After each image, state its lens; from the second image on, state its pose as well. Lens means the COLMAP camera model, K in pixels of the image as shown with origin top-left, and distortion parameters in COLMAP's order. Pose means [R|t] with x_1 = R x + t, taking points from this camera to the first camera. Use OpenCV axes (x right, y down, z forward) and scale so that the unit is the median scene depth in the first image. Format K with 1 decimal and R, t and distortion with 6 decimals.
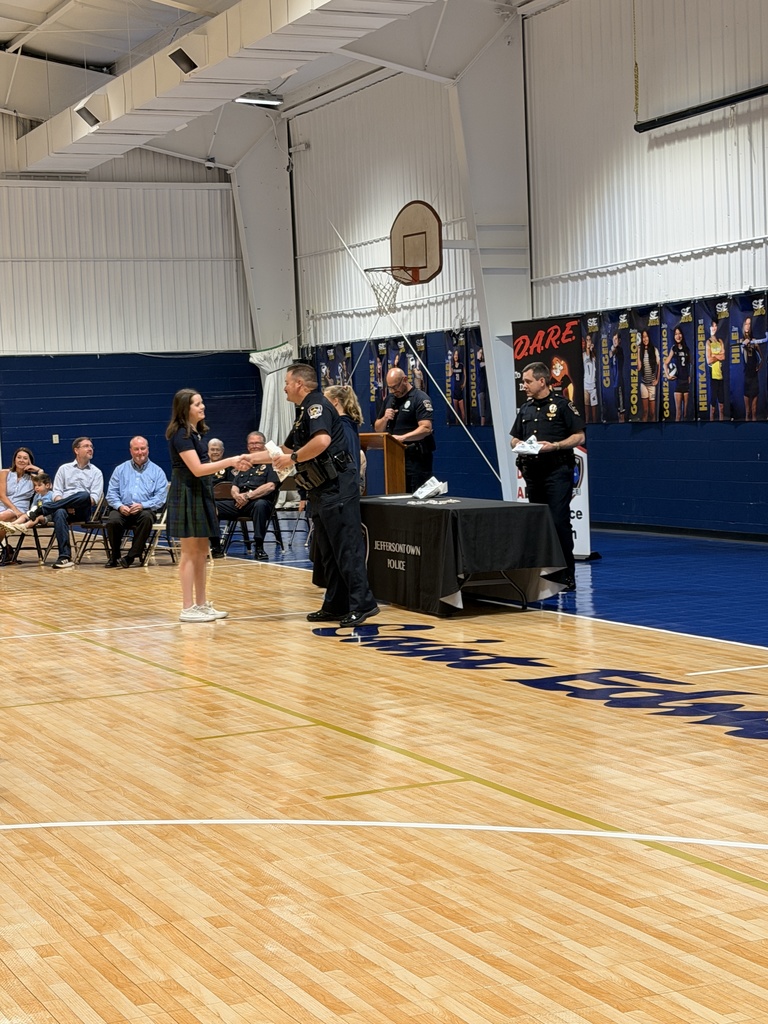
lens RADIAL K [[1946.1, 0, 358.2], [0, 1946.1, 509.5], [0, 0, 1]] dist [0.189767, 0.000000]
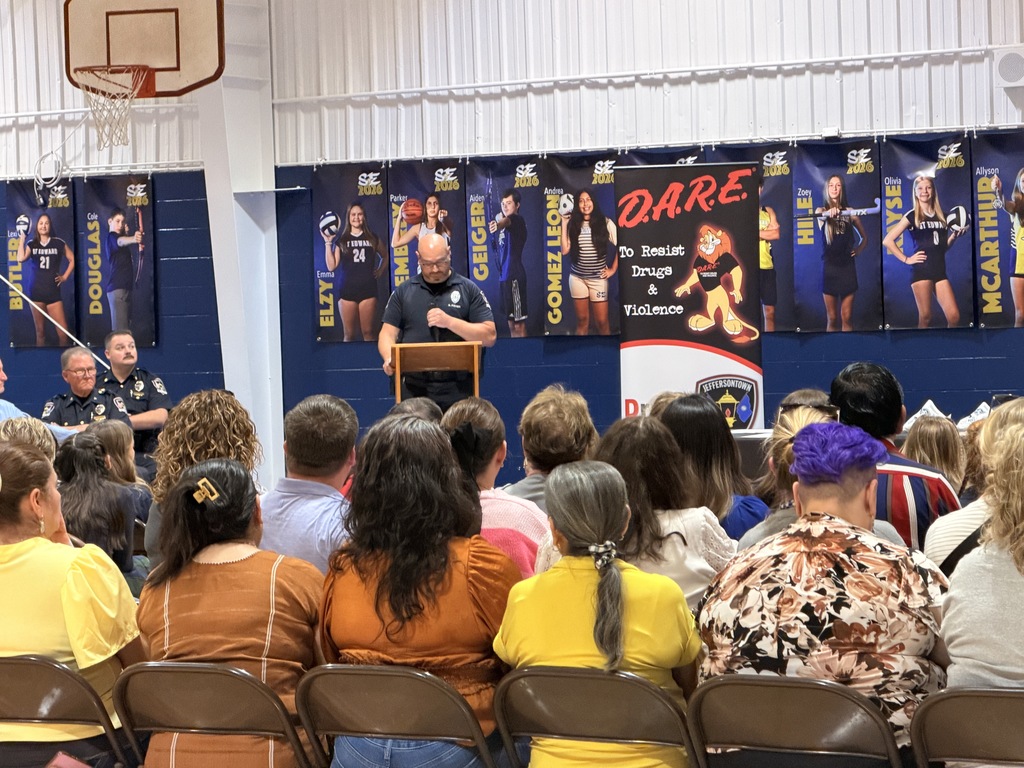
lens RADIAL K [[3627.2, 0, 552.9], [0, 3627.2, 400.8], [0, 0, 1]] dist [0.259288, 0.000000]
pose [[0.781391, -0.002473, 0.624037, -0.597053], [0.031065, 0.998907, -0.034939, 0.016975], [-0.623268, 0.046687, 0.780613, 0.094666]]
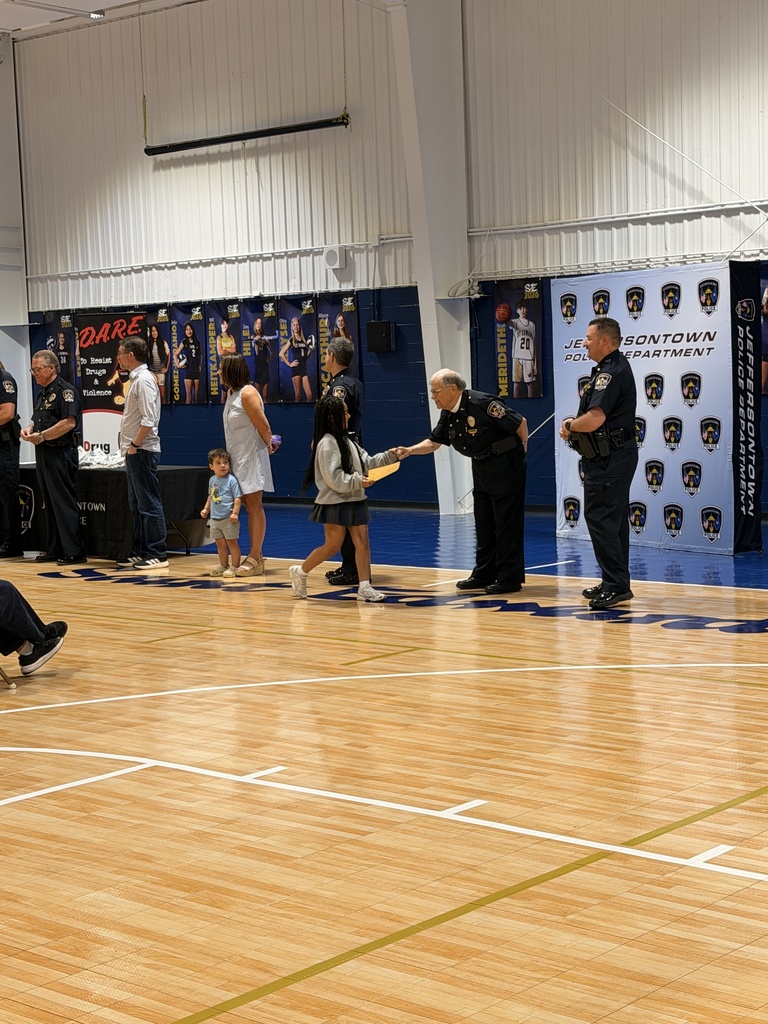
lens RADIAL K [[1869.7, 0, 375.0], [0, 1869.7, 491.7], [0, 0, 1]] dist [0.257572, 0.000000]
pose [[0.909743, -0.013452, 0.414954, -0.200901], [0.015301, 0.999882, -0.001130, 0.010724], [-0.414890, 0.007377, 0.909842, -0.073307]]
